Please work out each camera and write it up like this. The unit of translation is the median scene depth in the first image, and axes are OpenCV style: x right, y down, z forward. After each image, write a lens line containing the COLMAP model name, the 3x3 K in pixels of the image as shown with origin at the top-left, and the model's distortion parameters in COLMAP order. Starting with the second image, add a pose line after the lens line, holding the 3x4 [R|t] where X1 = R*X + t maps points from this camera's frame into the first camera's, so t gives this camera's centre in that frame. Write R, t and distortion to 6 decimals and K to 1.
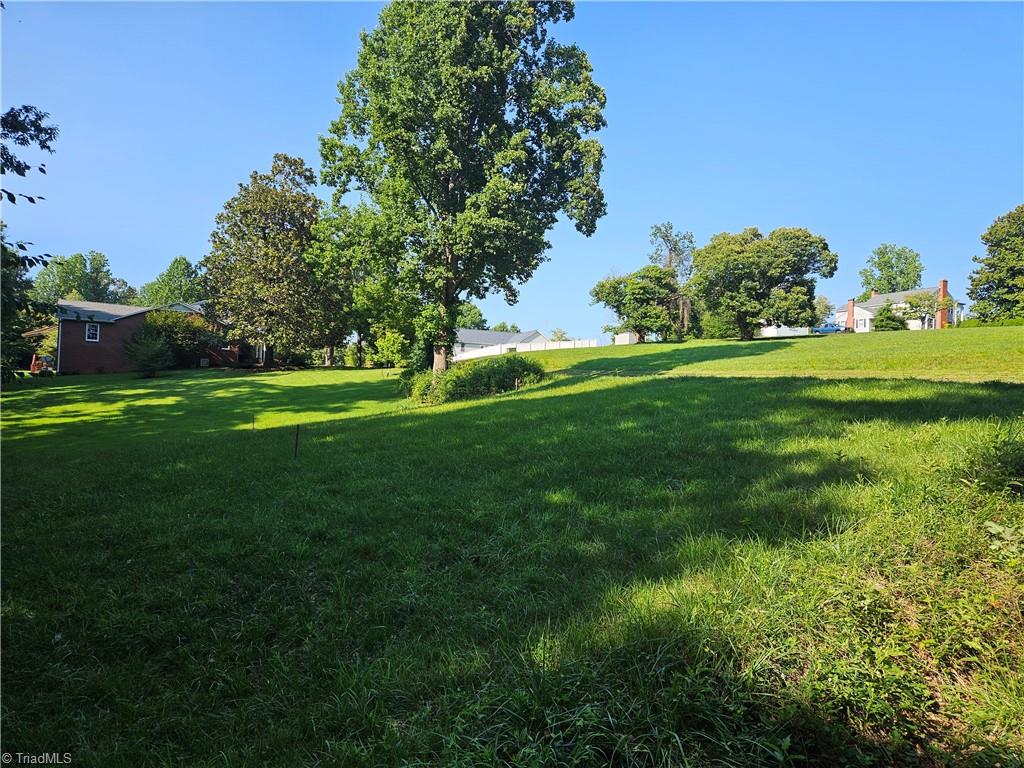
lens RADIAL K [[682.8, 0, 512.0], [0, 682.8, 384.0], [0, 0, 1]] dist [0.087078, -0.081600]
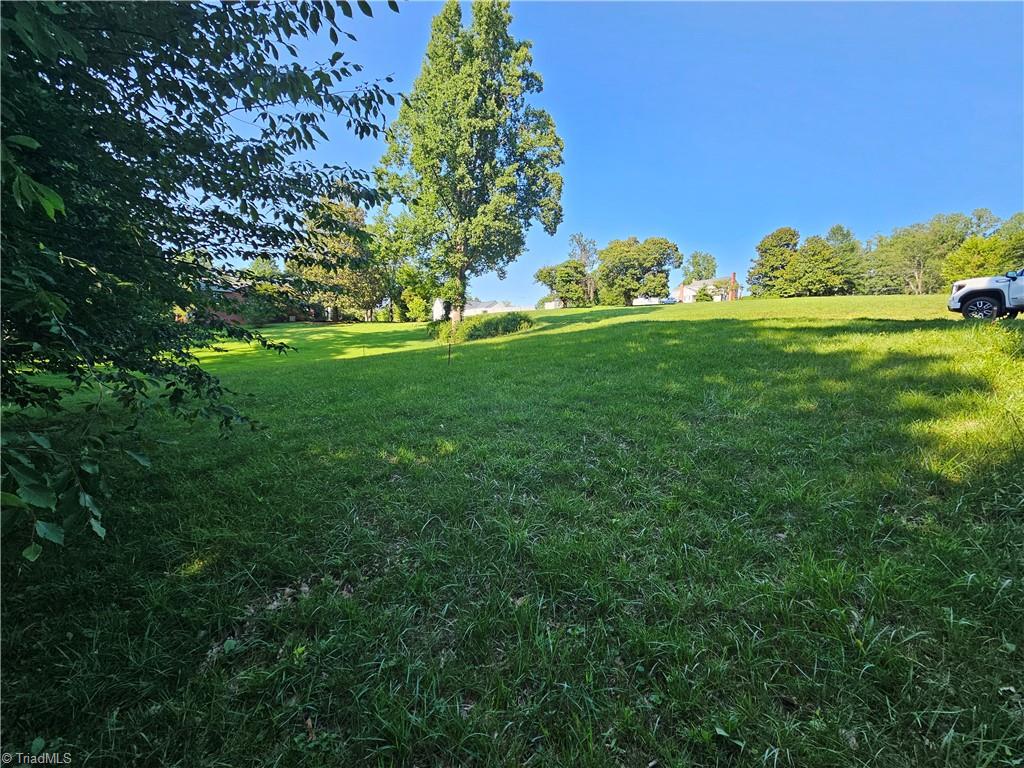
lens RADIAL K [[416.5, 0, 507.5], [0, 416.5, 378.6], [0, 0, 1]] dist [-0.002189, -0.000614]
pose [[0.996024, -0.010360, 0.088484, -0.050250], [0.001221, 0.994710, 0.102712, 0.007897], [-0.089080, -0.102195, 0.990768, 0.019173]]
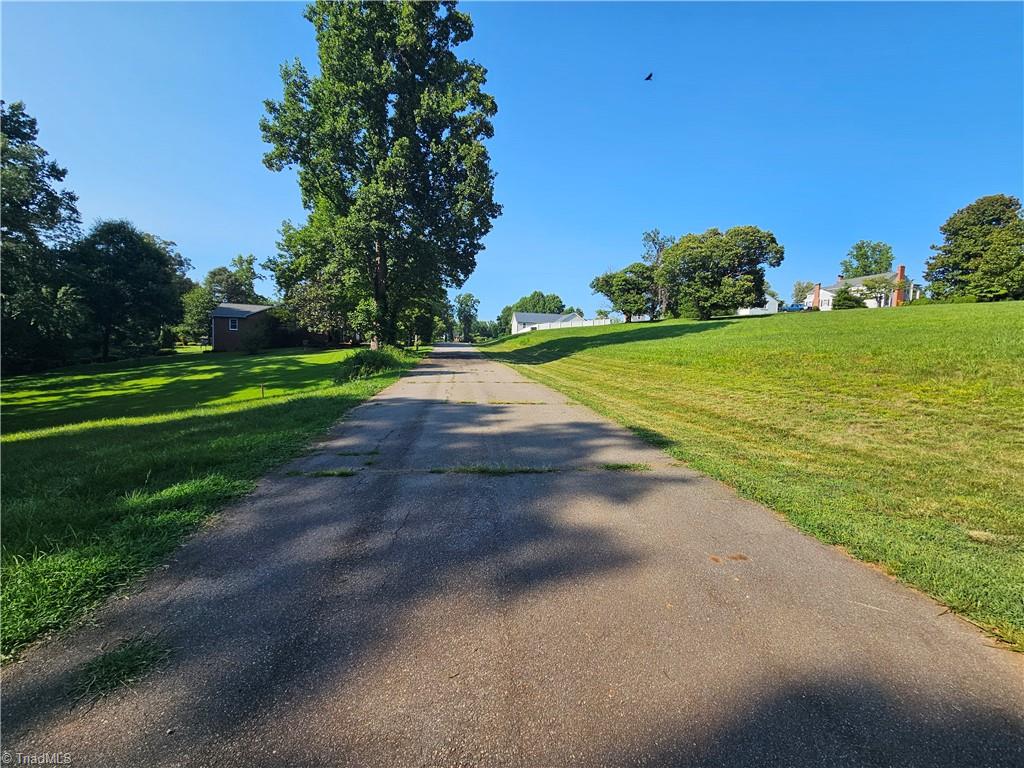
lens RADIAL K [[416.5, 0, 507.5], [0, 416.5, 378.6], [0, 0, 1]] dist [-0.002189, -0.000614]
pose [[0.974733, 0.013507, -0.222966, 0.197374], [0.004675, 0.996718, 0.080817, -0.024802], [0.223326, -0.079817, 0.971470, 0.217482]]
